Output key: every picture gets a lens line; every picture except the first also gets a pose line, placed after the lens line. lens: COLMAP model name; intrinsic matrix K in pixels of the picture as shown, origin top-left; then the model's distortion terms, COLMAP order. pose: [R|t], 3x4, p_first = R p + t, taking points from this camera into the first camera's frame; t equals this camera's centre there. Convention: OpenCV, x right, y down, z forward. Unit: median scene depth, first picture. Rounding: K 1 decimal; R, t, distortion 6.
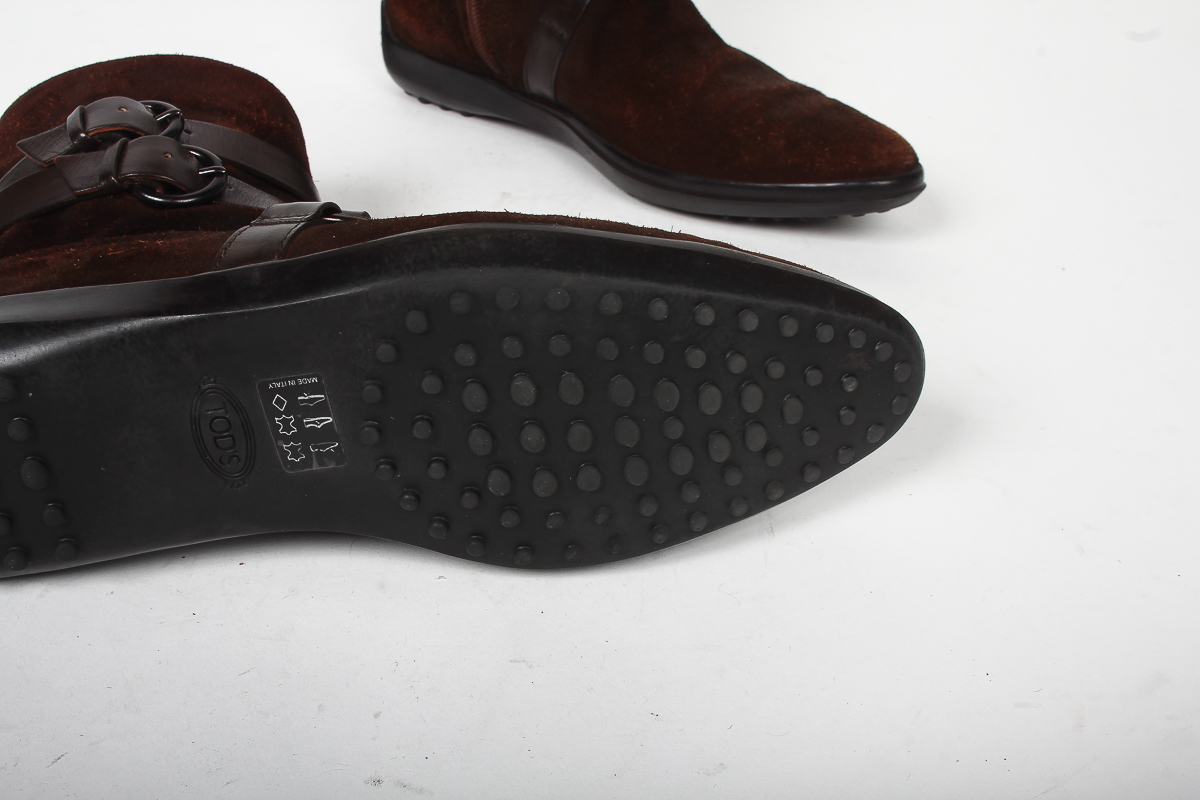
lens RADIAL K [[1401.4, 0, 600.4], [0, 1401.4, 365.1], [0, 0, 1]] dist [-0.057544, 0.000000]
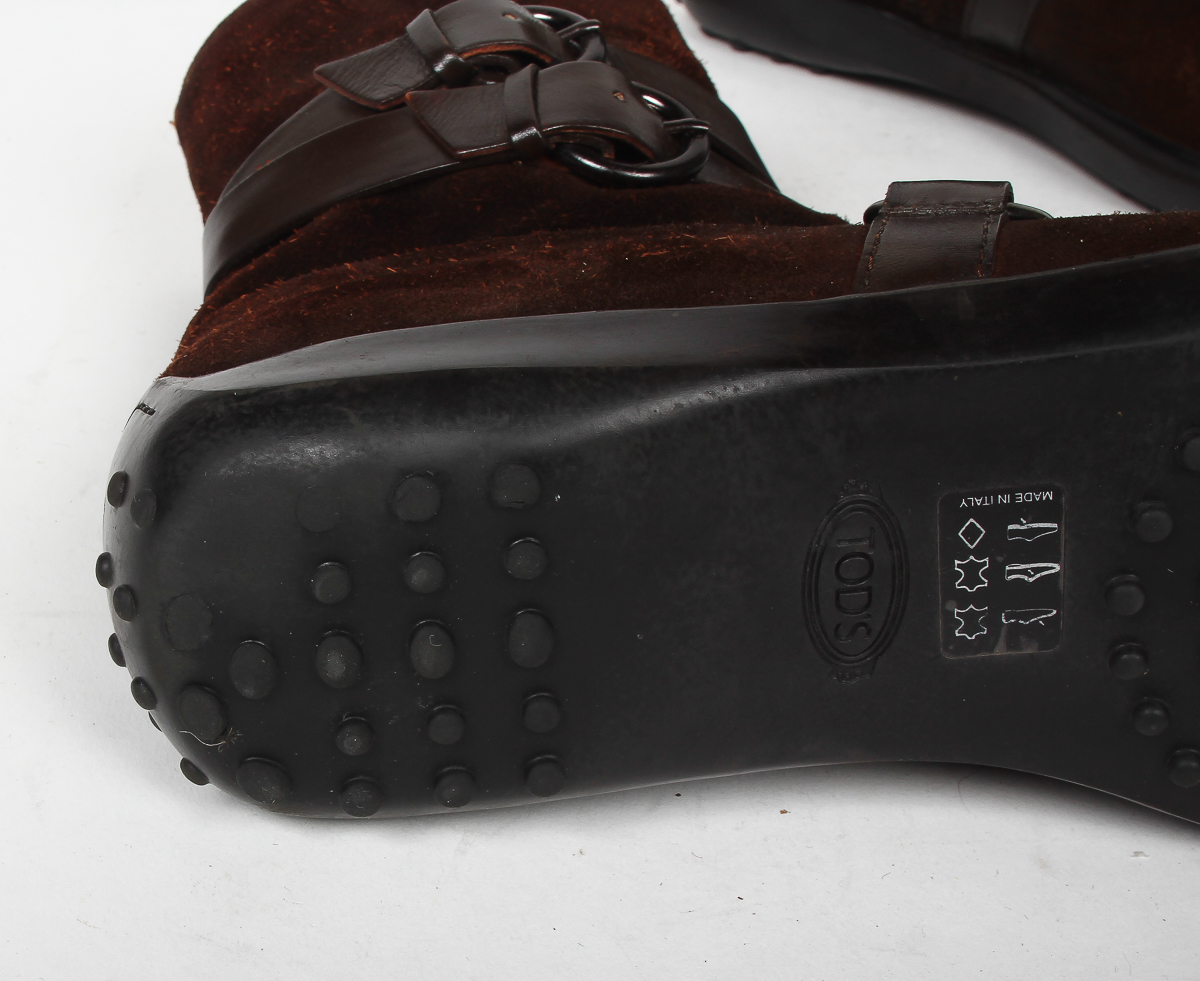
lens RADIAL K [[2205.6, 0, 601.5], [0, 2205.6, 524.1], [0, 0, 1]] dist [-0.090575, 0.000000]
pose [[0.996079, 0.047934, -0.074357, -0.306682], [-0.046816, 0.998764, 0.016719, 0.015141], [0.075067, -0.013173, 0.997091, 0.110631]]
